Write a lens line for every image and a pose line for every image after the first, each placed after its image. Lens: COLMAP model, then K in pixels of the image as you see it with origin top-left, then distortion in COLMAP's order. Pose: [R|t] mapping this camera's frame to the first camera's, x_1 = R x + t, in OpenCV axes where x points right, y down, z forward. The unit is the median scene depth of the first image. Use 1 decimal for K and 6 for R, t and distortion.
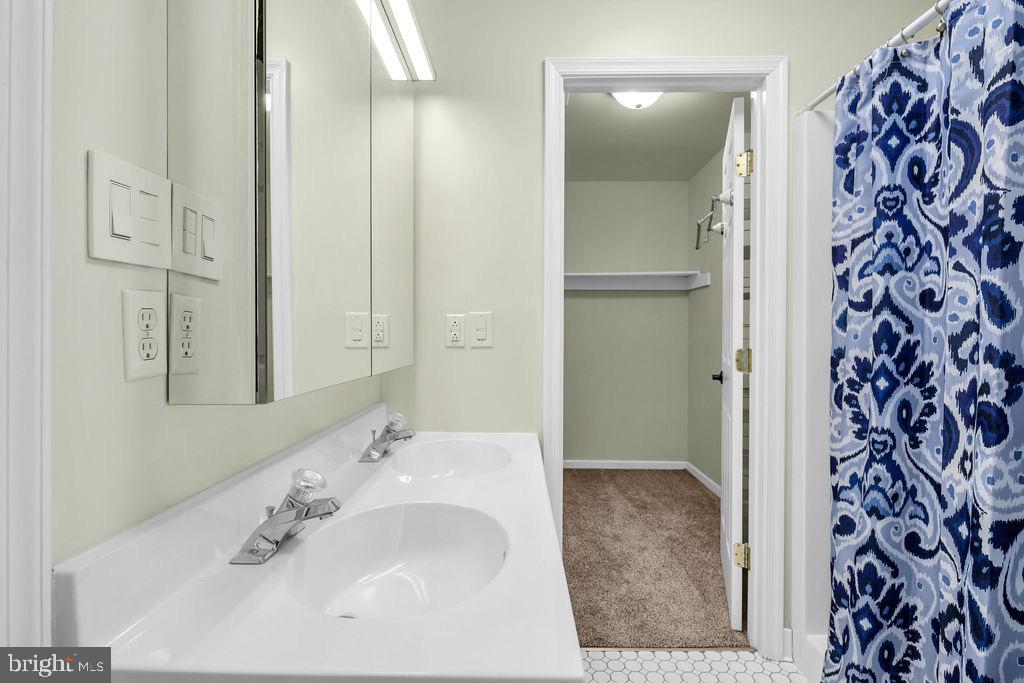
lens RADIAL K [[500.3, 0, 513.2], [0, 500.3, 338.2], [0, 0, 1]] dist [0.004006, -0.003565]
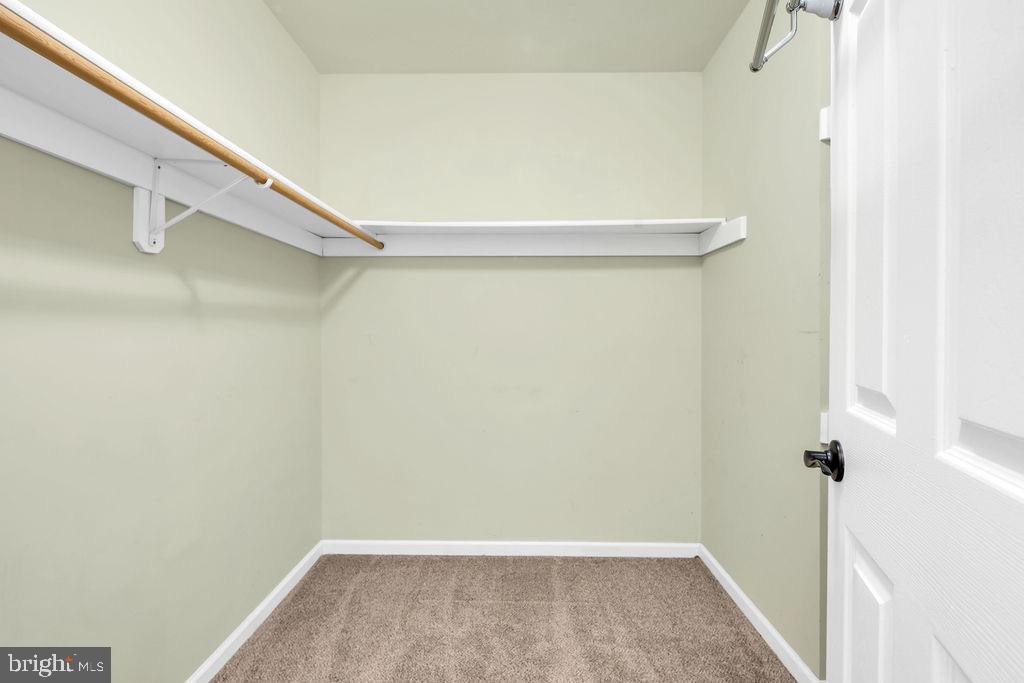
lens RADIAL K [[500.3, 0, 508.5], [0, 500.3, 336.8], [0, 0, 1]] dist [0.004006, -0.003565]
pose [[0.999973, -0.001628, -0.007168, 0.285347], [0.001593, 0.999987, -0.004881, 0.001063], [0.007175, 0.004870, 0.999962, 0.924280]]
